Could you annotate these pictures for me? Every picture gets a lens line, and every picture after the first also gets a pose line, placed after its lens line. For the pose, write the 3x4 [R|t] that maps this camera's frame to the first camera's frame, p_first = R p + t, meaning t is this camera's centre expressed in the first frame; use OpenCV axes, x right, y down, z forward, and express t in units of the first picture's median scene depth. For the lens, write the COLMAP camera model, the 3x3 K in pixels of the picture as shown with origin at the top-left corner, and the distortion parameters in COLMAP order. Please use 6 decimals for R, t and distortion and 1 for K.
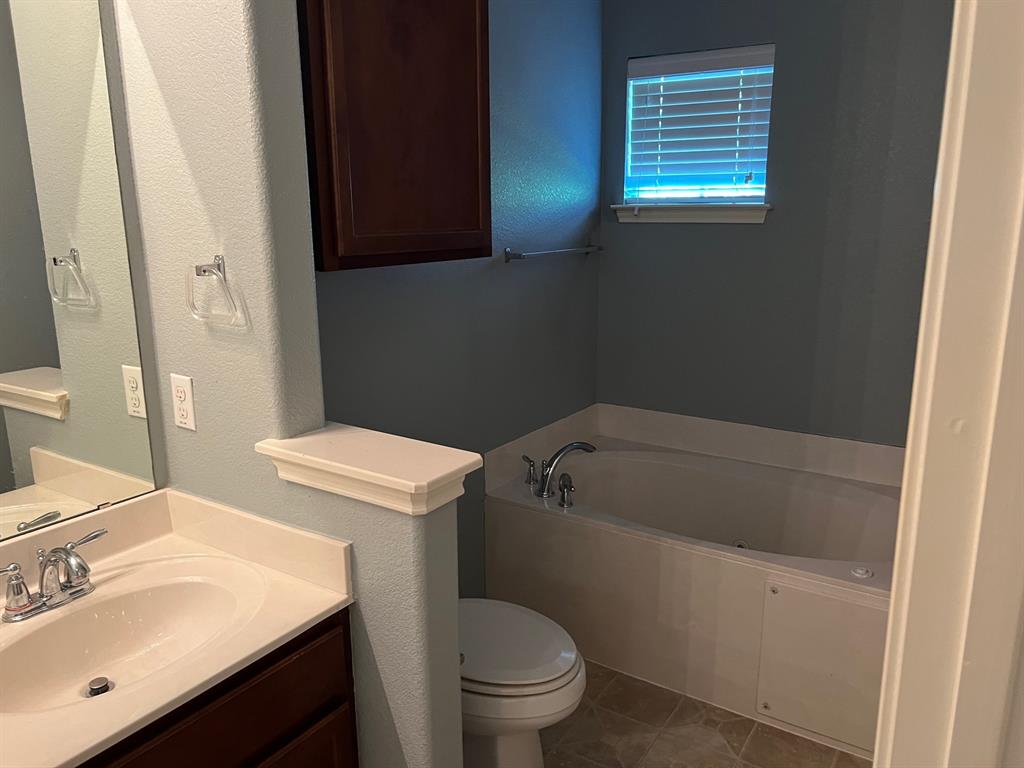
lens RADIAL K [[773.5, 0, 517.6], [0, 773.5, 380.0], [0, 0, 1]] dist [0.063280, -0.082487]
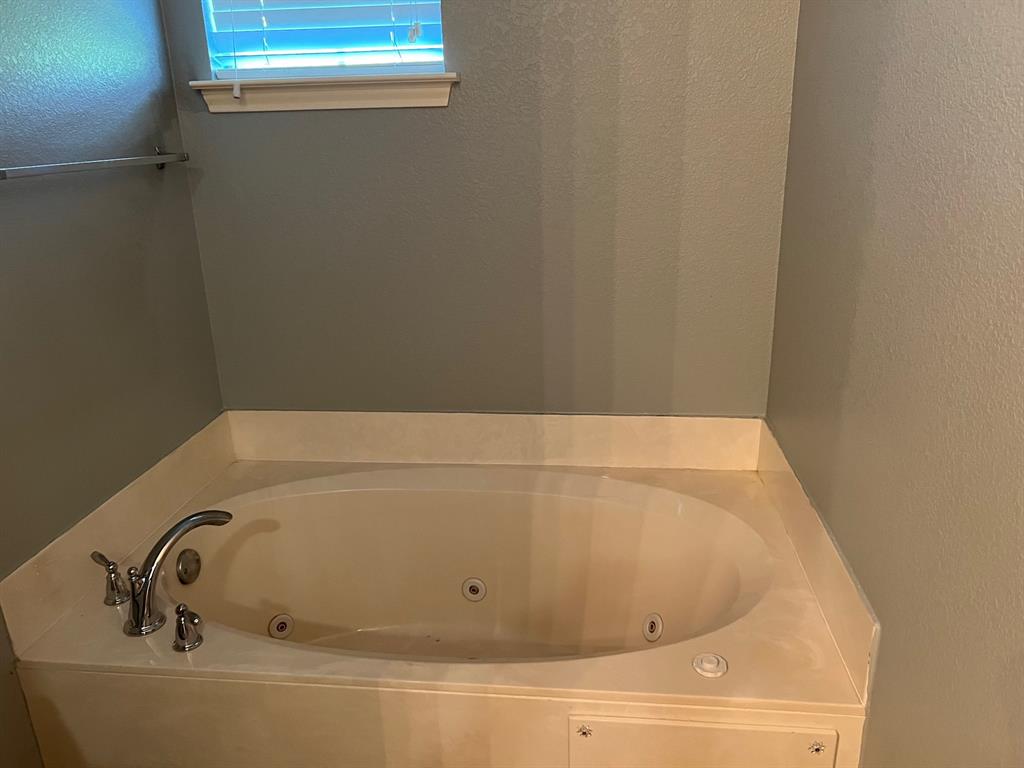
lens RADIAL K [[773.5, 0, 517.6], [0, 773.5, 380.0], [0, 0, 1]] dist [0.063280, -0.082487]
pose [[0.892091, -0.163938, 0.421067, 0.058438], [0.123562, 0.984851, 0.121657, -0.048525], [-0.434633, -0.056501, 0.898834, 0.370806]]
